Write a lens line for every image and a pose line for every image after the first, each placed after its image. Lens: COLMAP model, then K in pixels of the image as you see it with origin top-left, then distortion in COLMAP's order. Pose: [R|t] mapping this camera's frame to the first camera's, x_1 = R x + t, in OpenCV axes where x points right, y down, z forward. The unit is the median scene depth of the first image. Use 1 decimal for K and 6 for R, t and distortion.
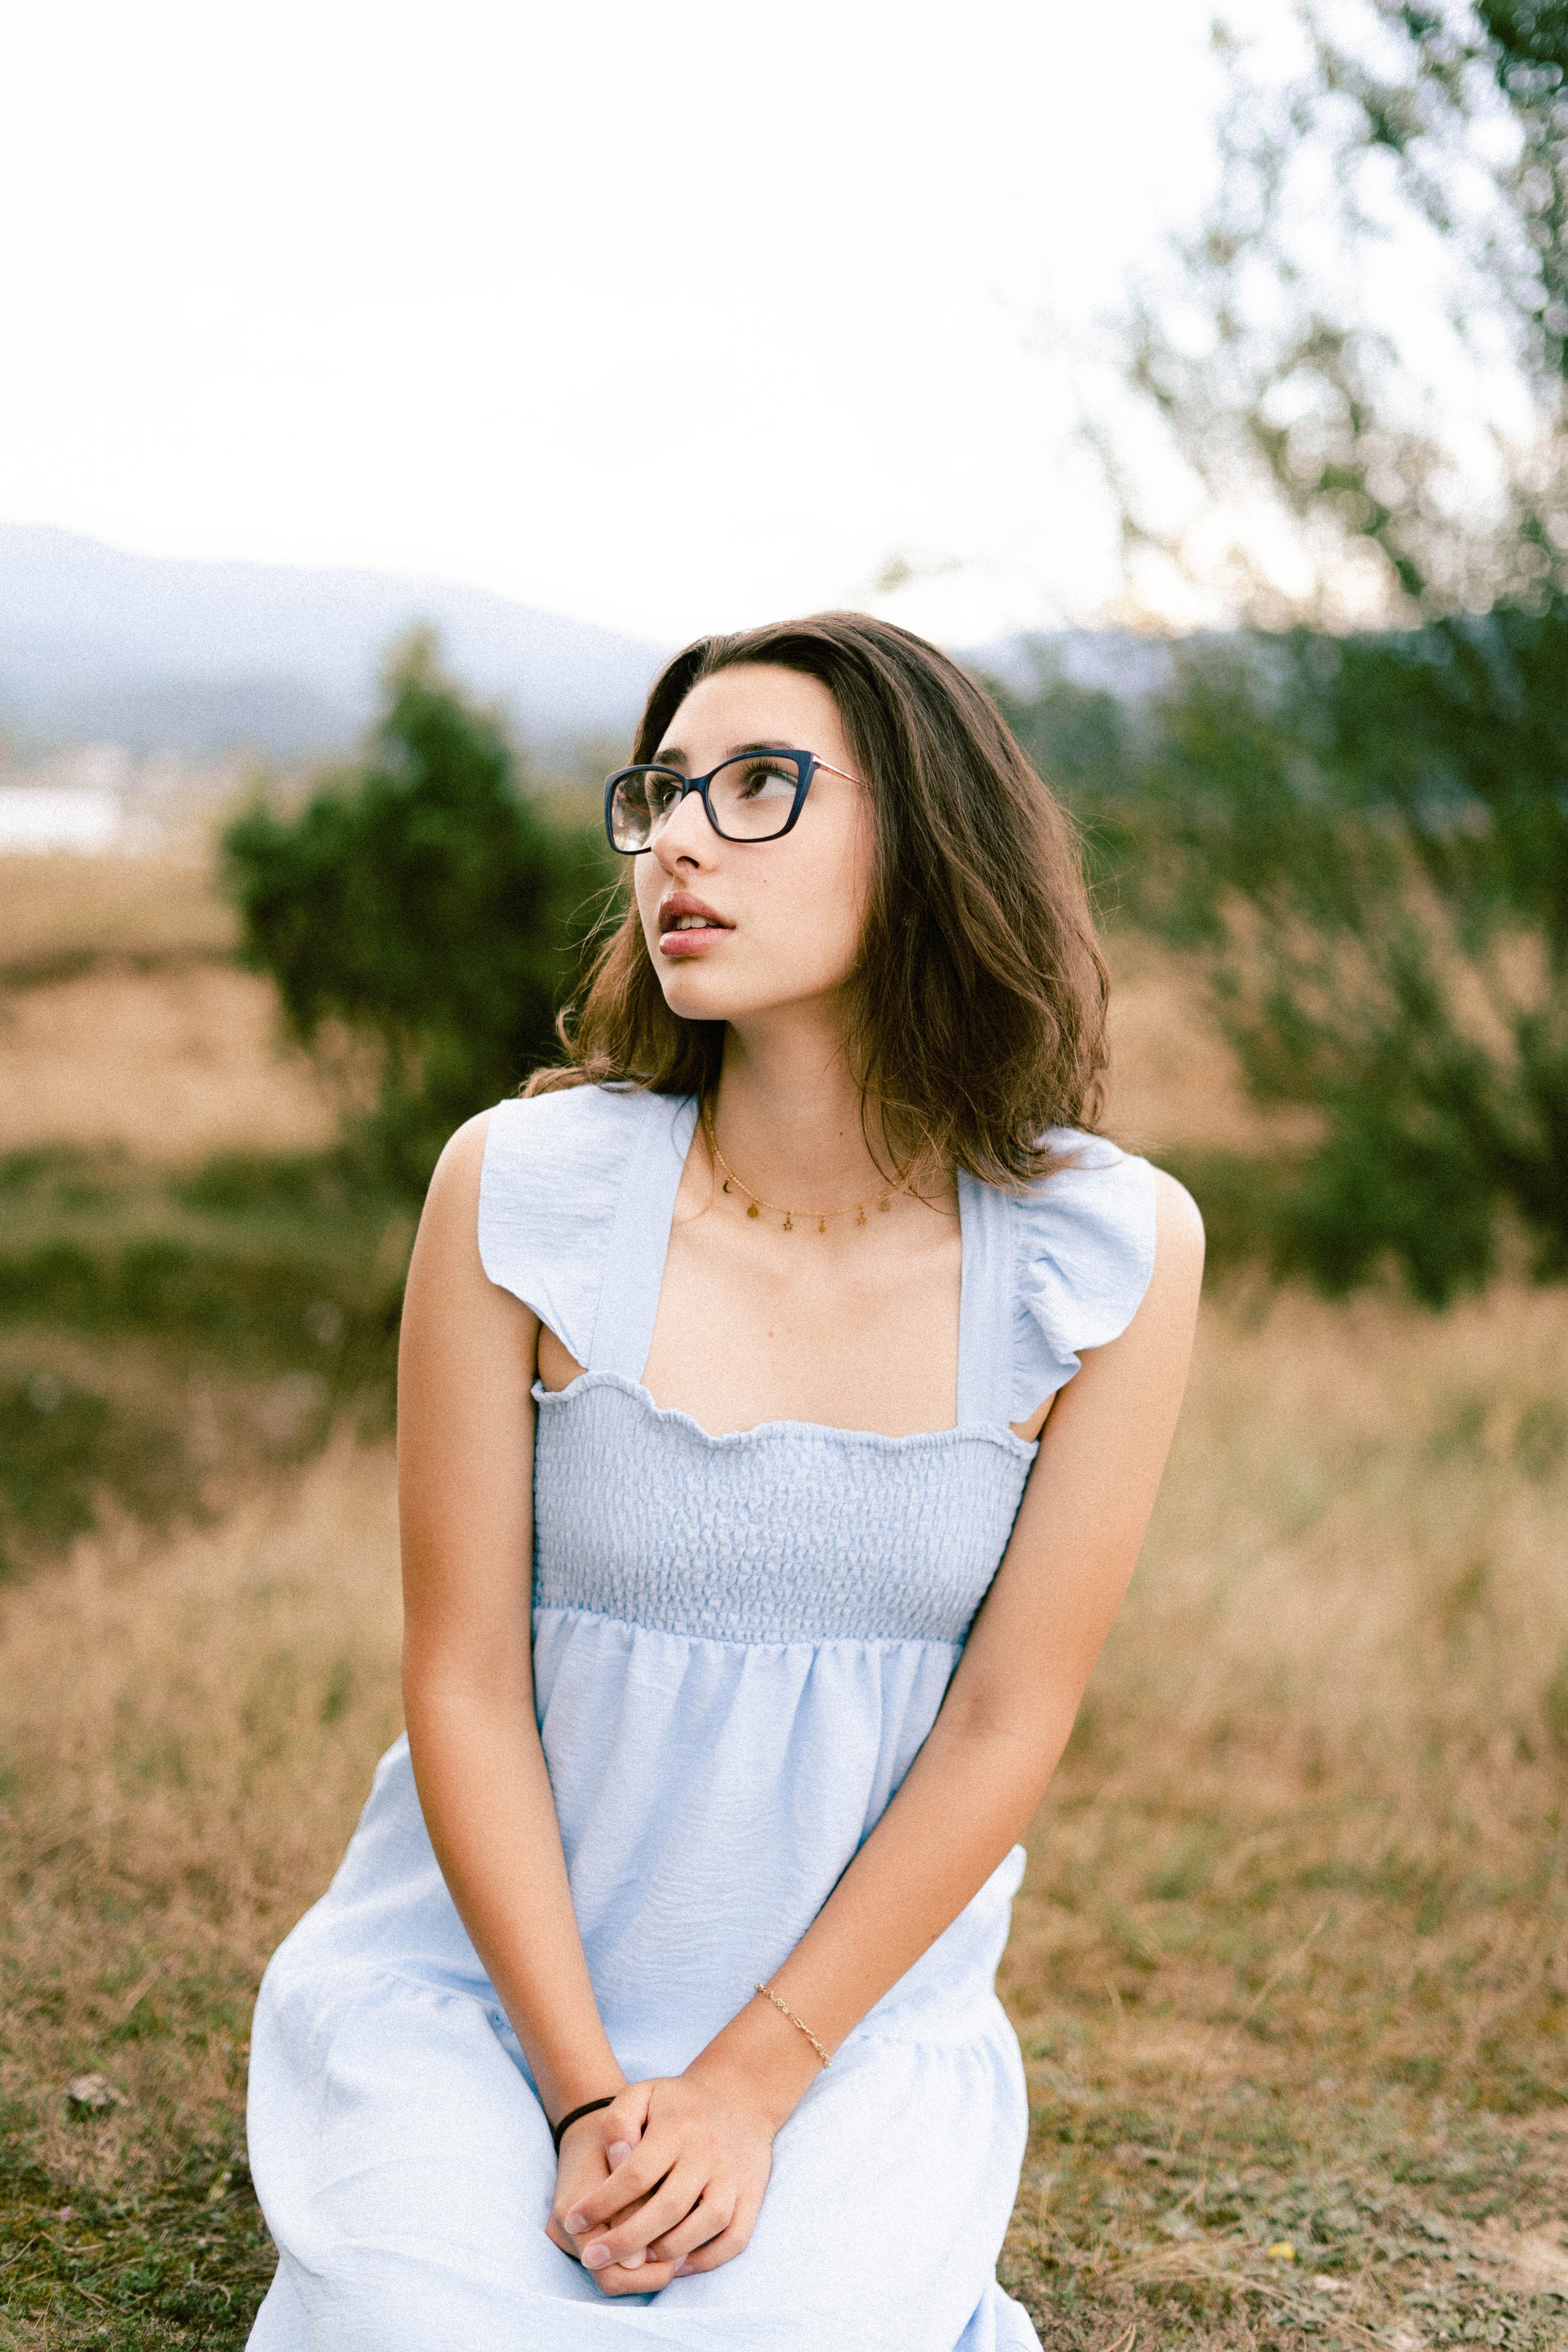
lens RADIAL K [[3407.9, 0, 783.0], [0, 3407.9, 1169.5], [0, 0, 1]] dist [0.003692, -0.015867]
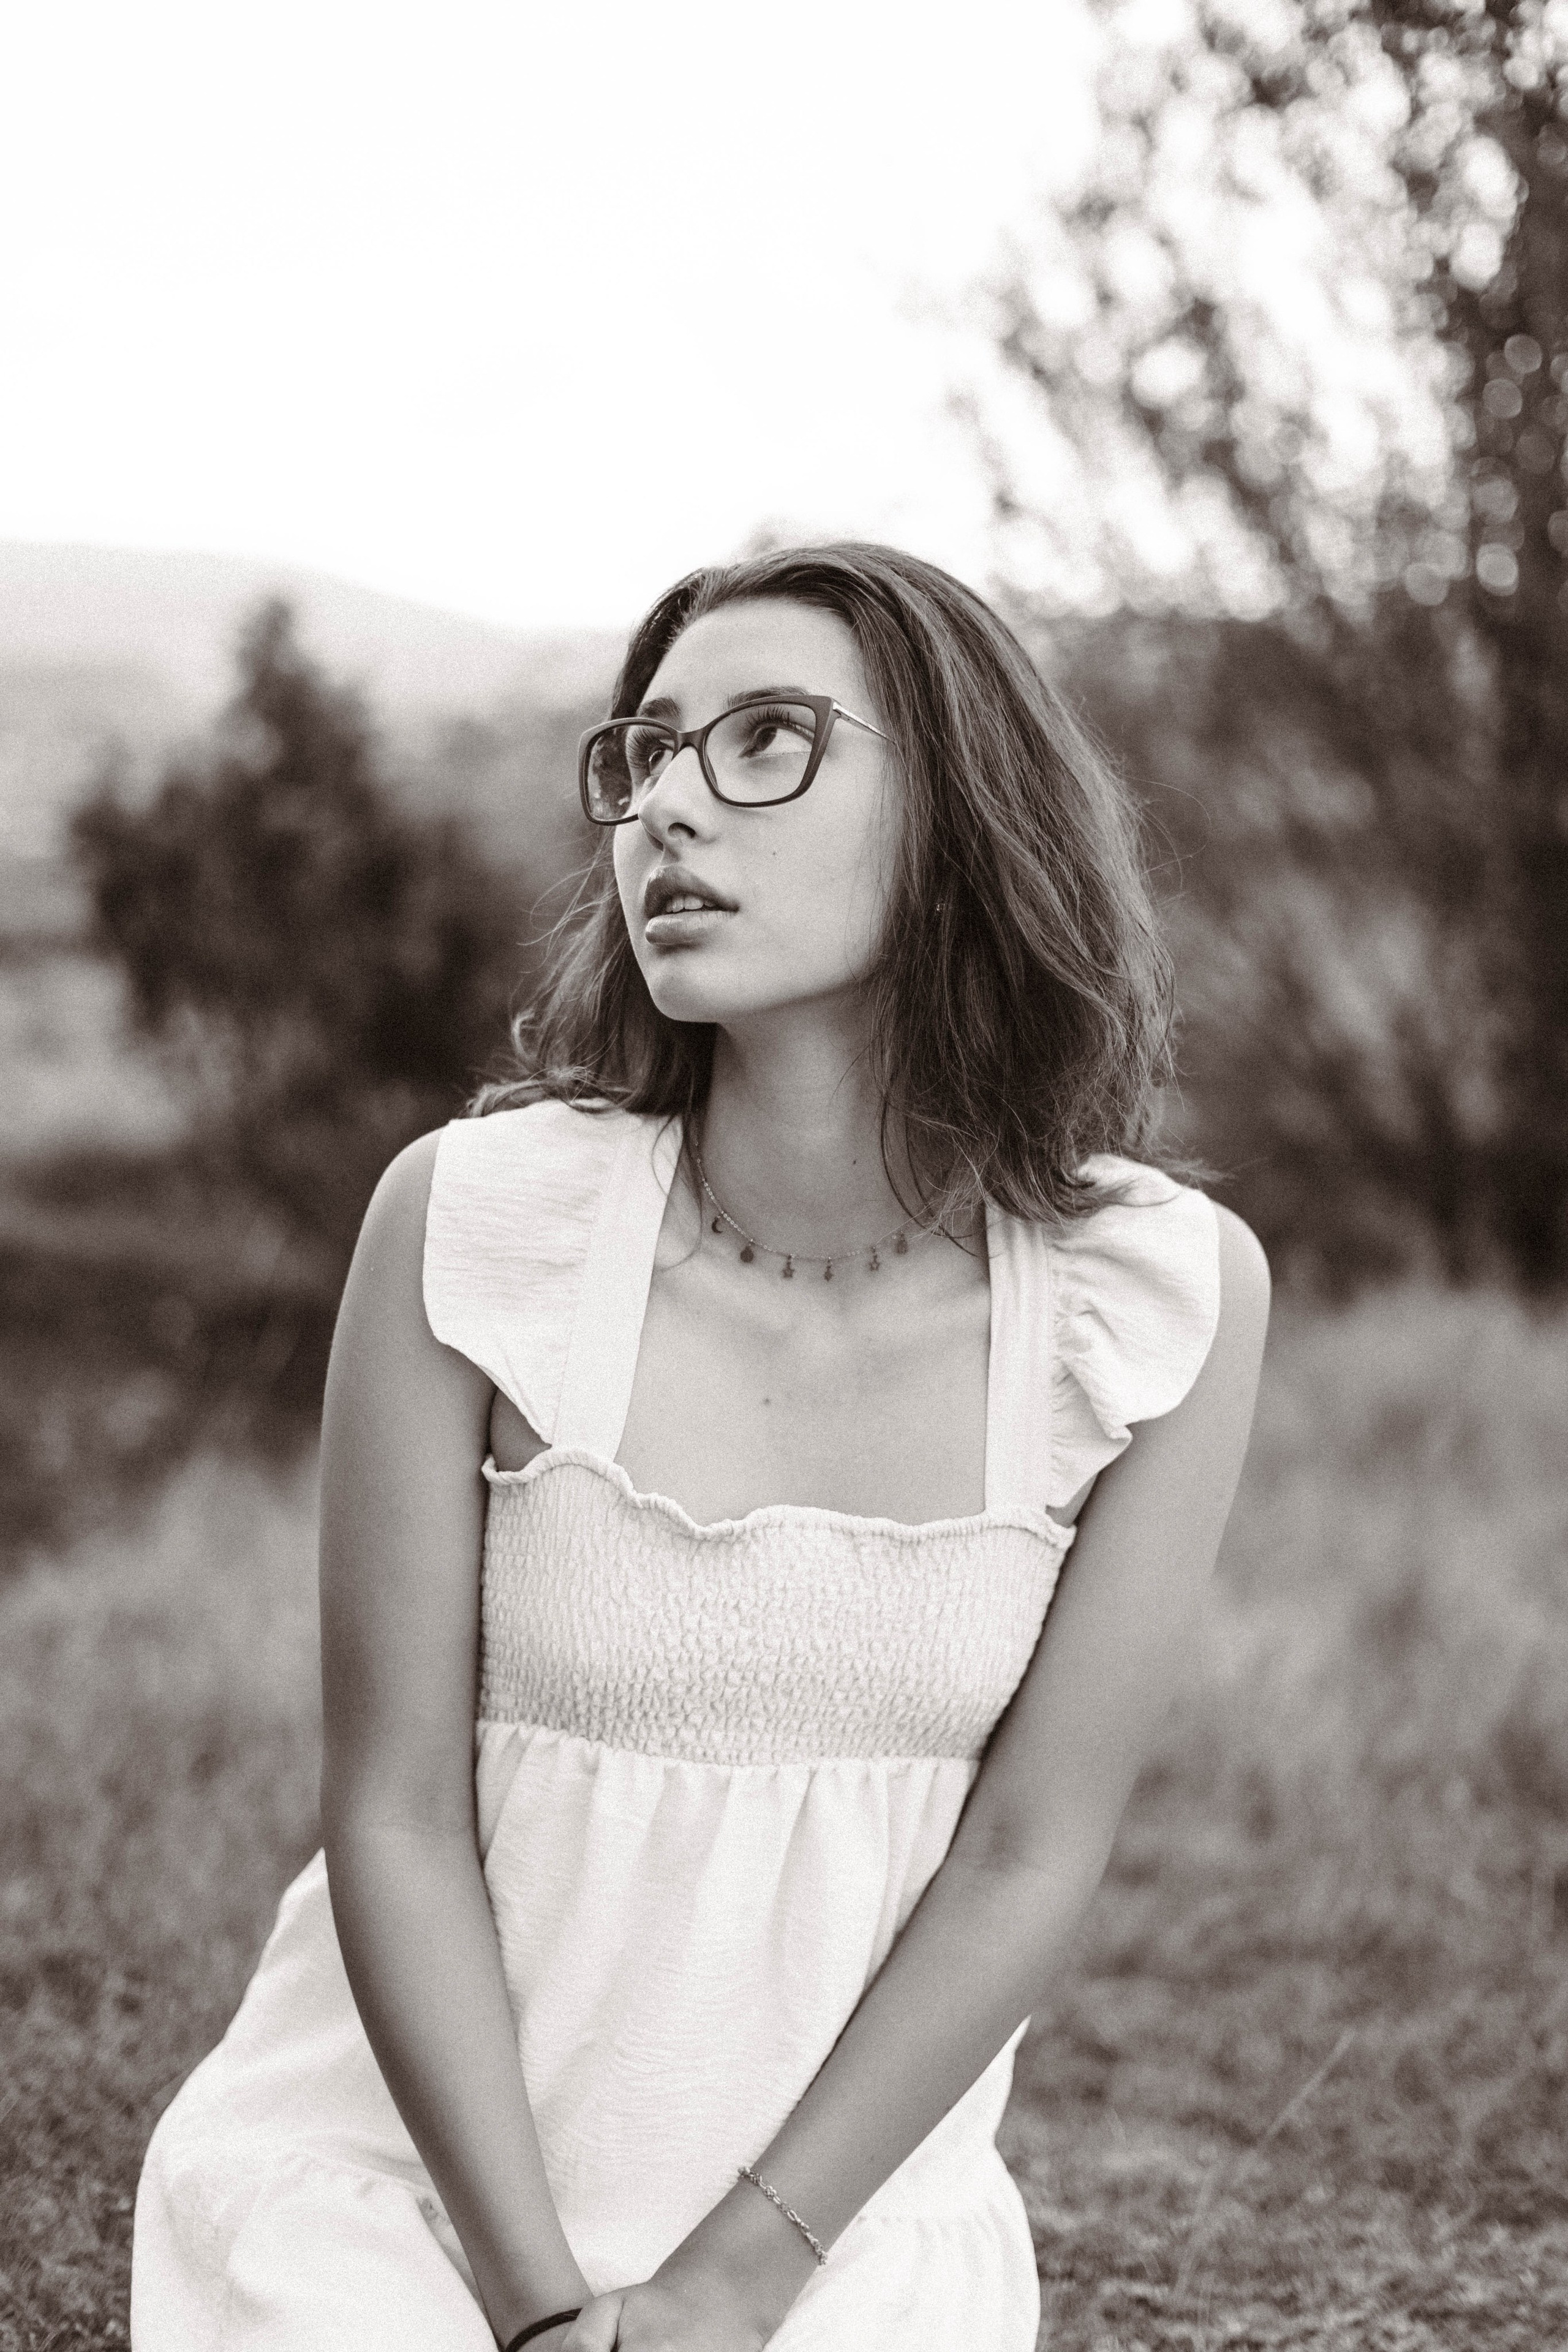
lens RADIAL K [[3428.8, 0, 713.1], [0, 3428.8, 1176.5], [0, 0, 1]] dist [0.036951, -0.098726]
pose [[0.999713, -0.001159, 0.023908, -0.024713], [0.001025, 0.999984, 0.005589, -0.007682], [-0.023915, -0.005563, 0.999699, 0.108370]]
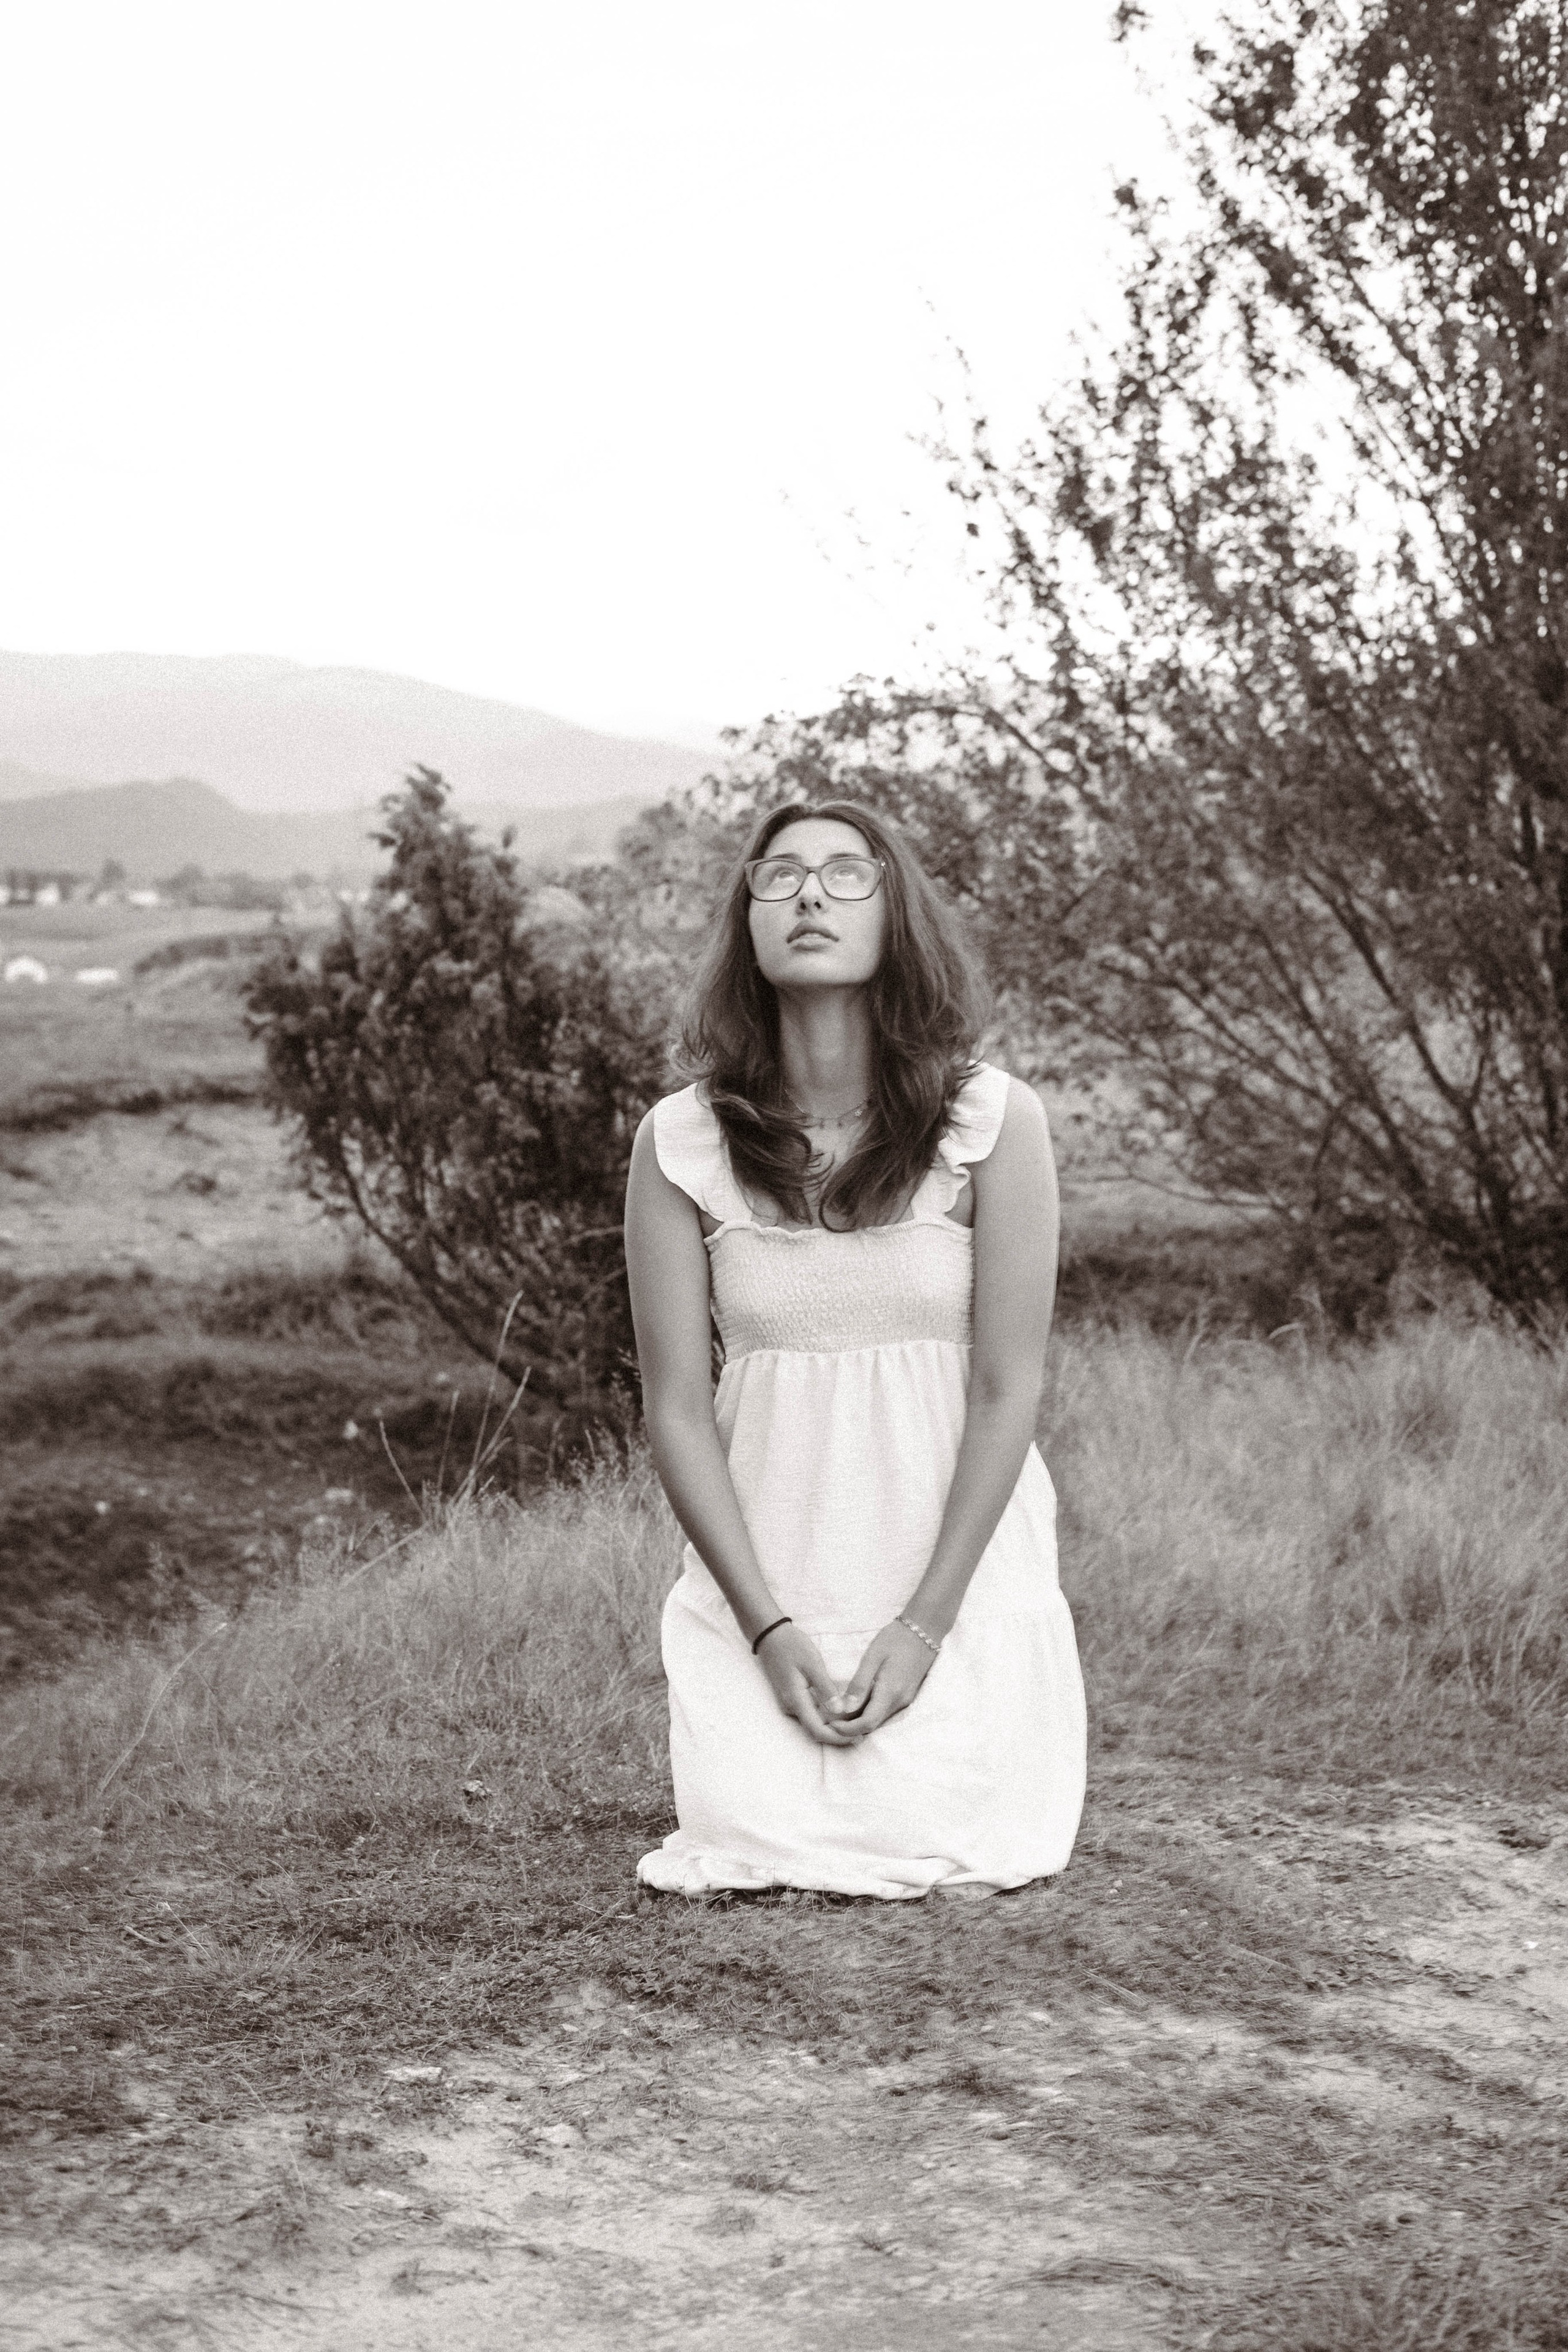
lens RADIAL K [[3633.1, 0, 792.0], [0, 3633.1, 1196.3], [0, 0, 1]] dist [-0.017139, 0.053430]
pose [[0.998715, -0.048414, 0.014987, -0.064414], [0.048772, 0.998509, -0.024518, 0.037533], [-0.013777, 0.025218, 0.999587, -0.785660]]
